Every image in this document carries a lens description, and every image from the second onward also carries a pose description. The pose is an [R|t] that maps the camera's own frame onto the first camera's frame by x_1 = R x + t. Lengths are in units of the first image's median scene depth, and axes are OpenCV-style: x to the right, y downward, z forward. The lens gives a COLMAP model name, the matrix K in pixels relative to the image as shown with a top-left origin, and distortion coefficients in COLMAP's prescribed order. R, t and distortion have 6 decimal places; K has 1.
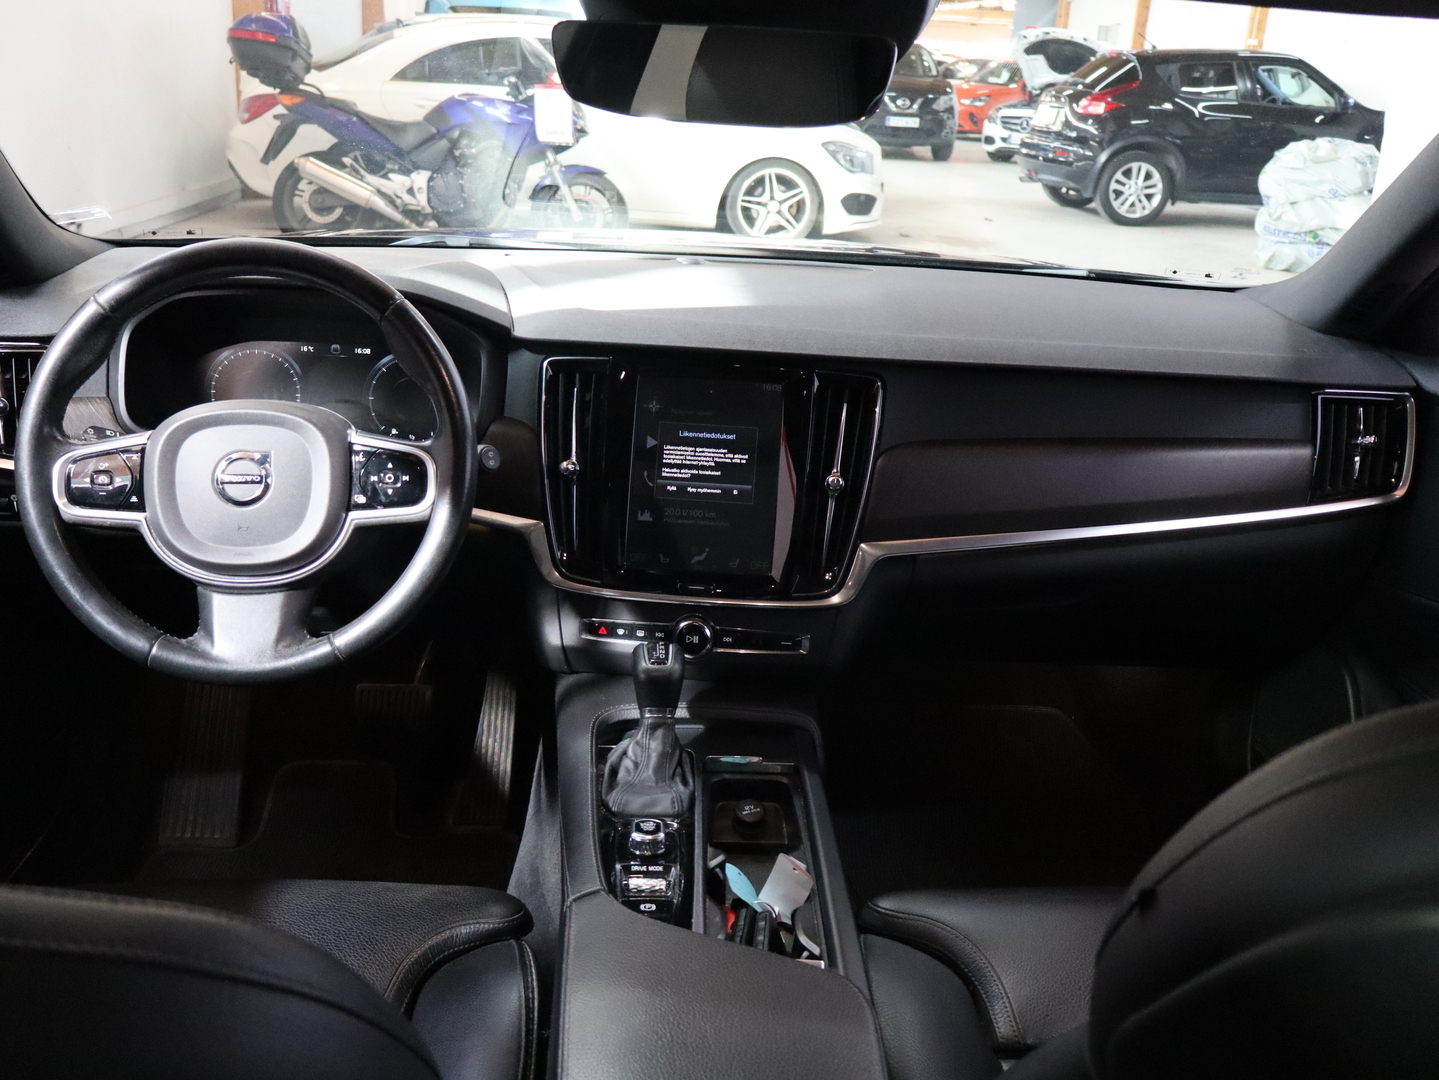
lens RADIAL K [[1390.8, 0, 719.5], [0, 1390.8, 540.0], [0, 0, 1]] dist [-0.012503, -0.004520]
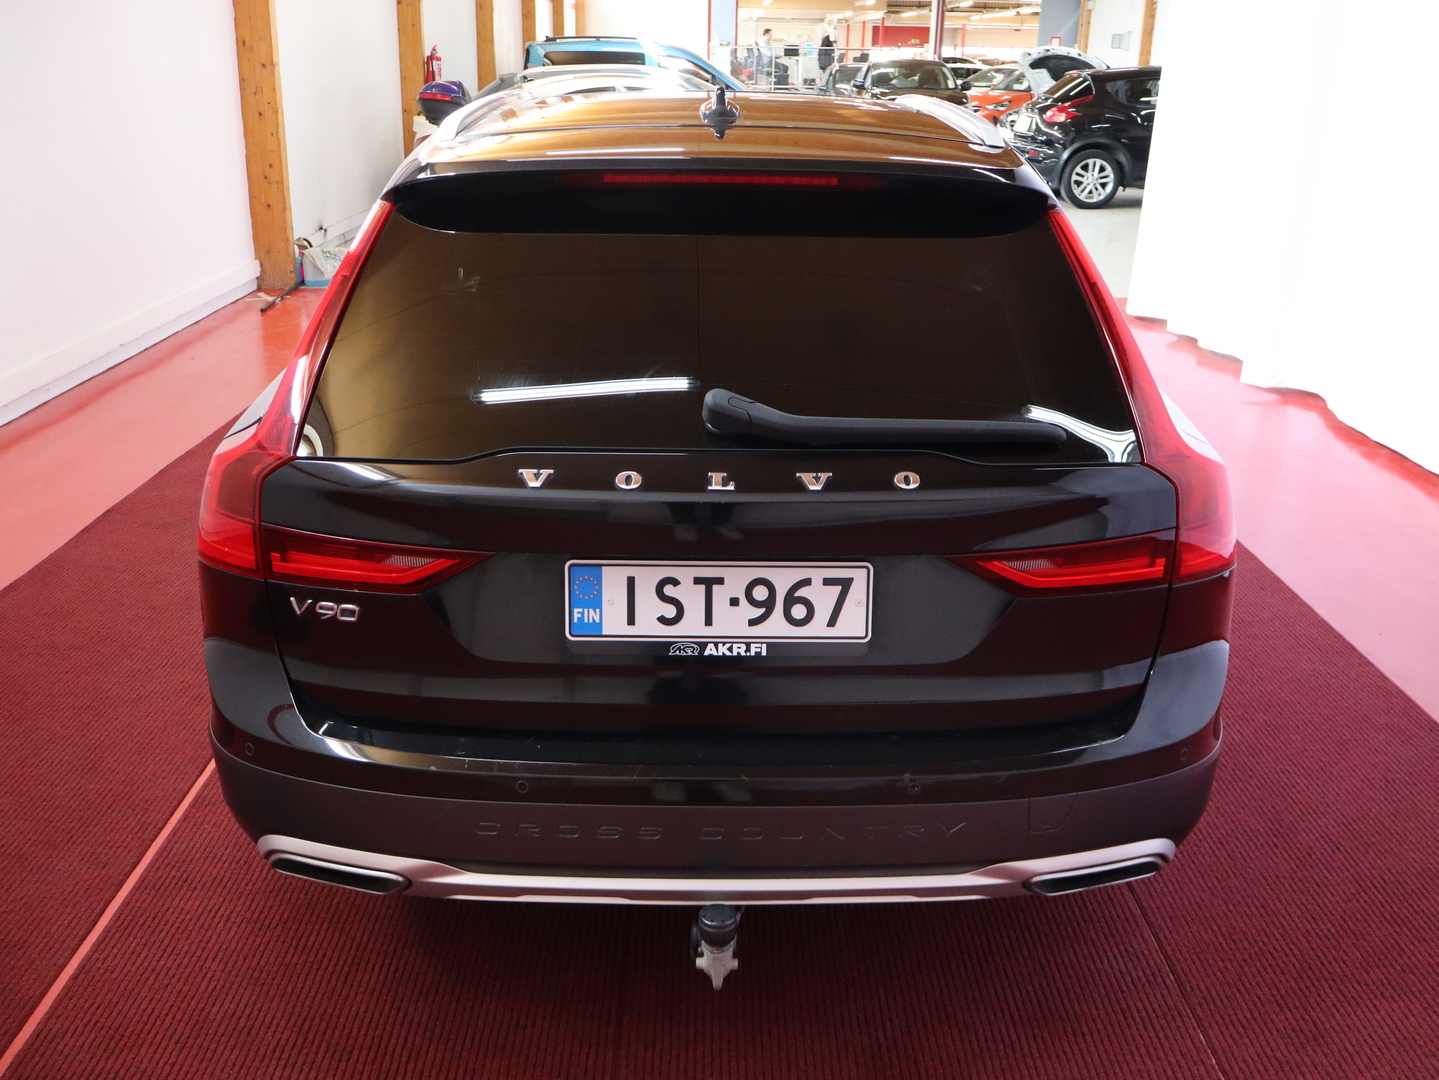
lens RADIAL K [[1362.6, 0, 719.5], [0, 1362.6, 540.0], [0, 0, 1]] dist [-0.014283, -0.006764]
pose [[0.997636, -0.013392, -0.067401, 0.037456], [0.013781, 0.999891, 0.005306, 0.067671], [0.067323, -0.006223, 0.997712, -0.274303]]
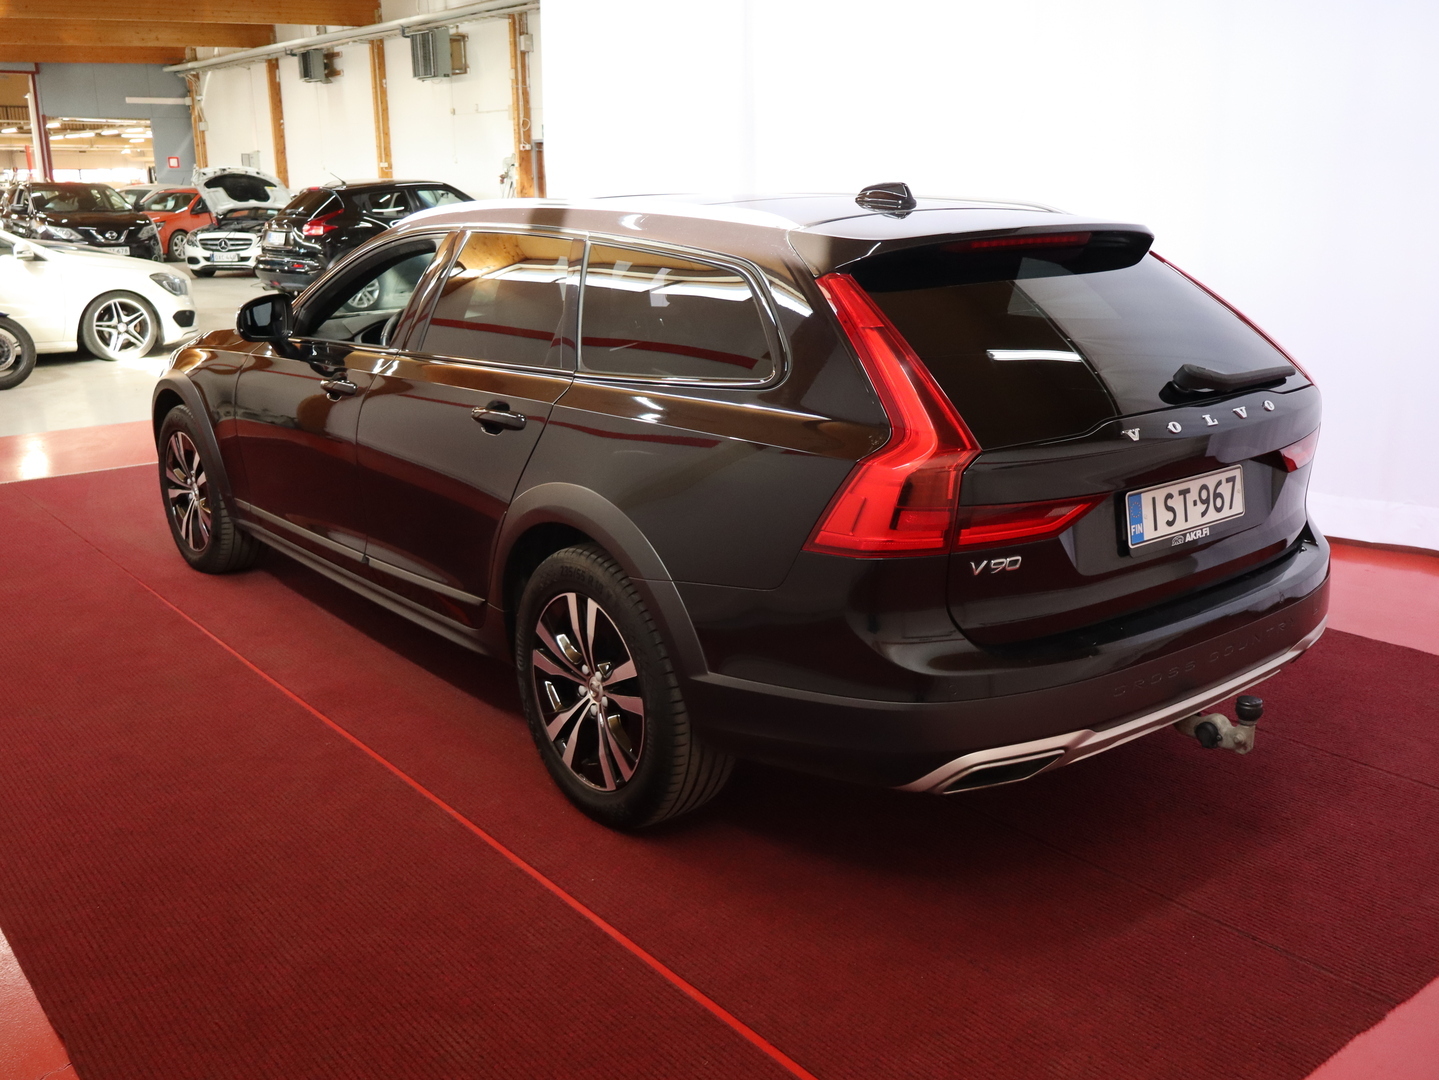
lens RADIAL K [[1390.8, 0, 719.5], [0, 1390.8, 540.0], [0, 0, 1]] dist [-0.012503, -0.004520]
pose [[0.801935, -0.199949, 0.562957, -0.228287], [0.237131, 0.971451, 0.007241, 0.058612], [-0.548333, 0.127688, 0.826455, -0.273215]]
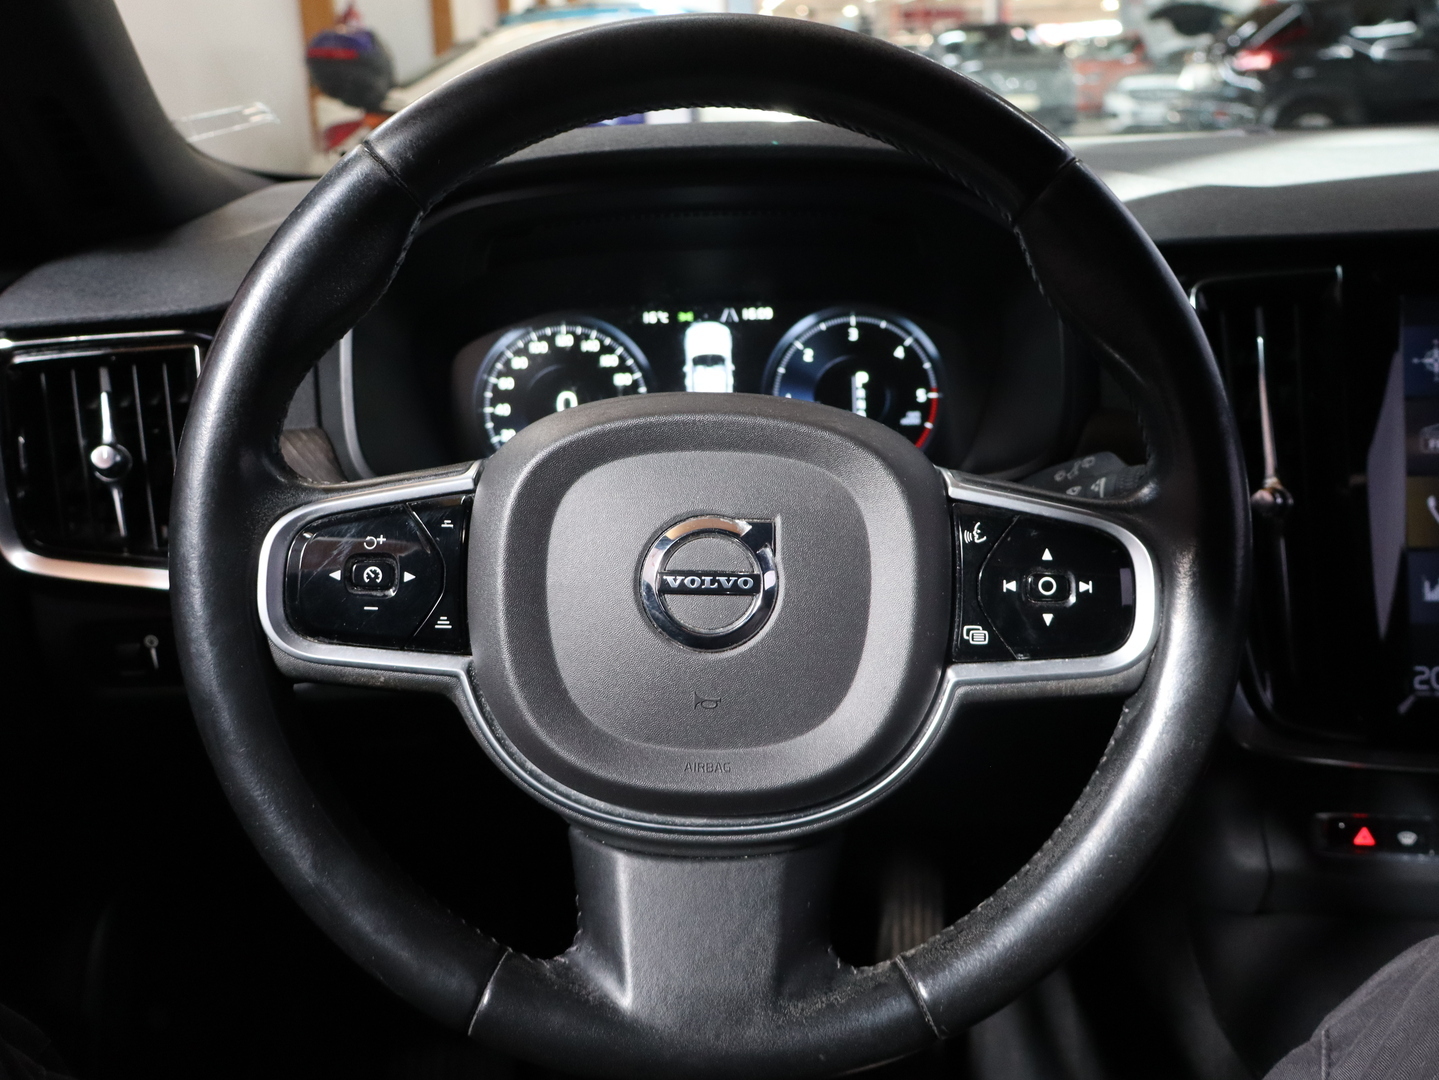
lens RADIAL K [[1443.3, 0, 719.5], [0, 1443.3, 540.0], [0, 0, 1]] dist [0.007392, 0.010941]
pose [[0.995894, -0.063759, -0.064272, -0.032447], [0.062301, 0.997758, -0.024435, -0.004741], [0.065686, 0.020330, 0.997633, 0.058997]]
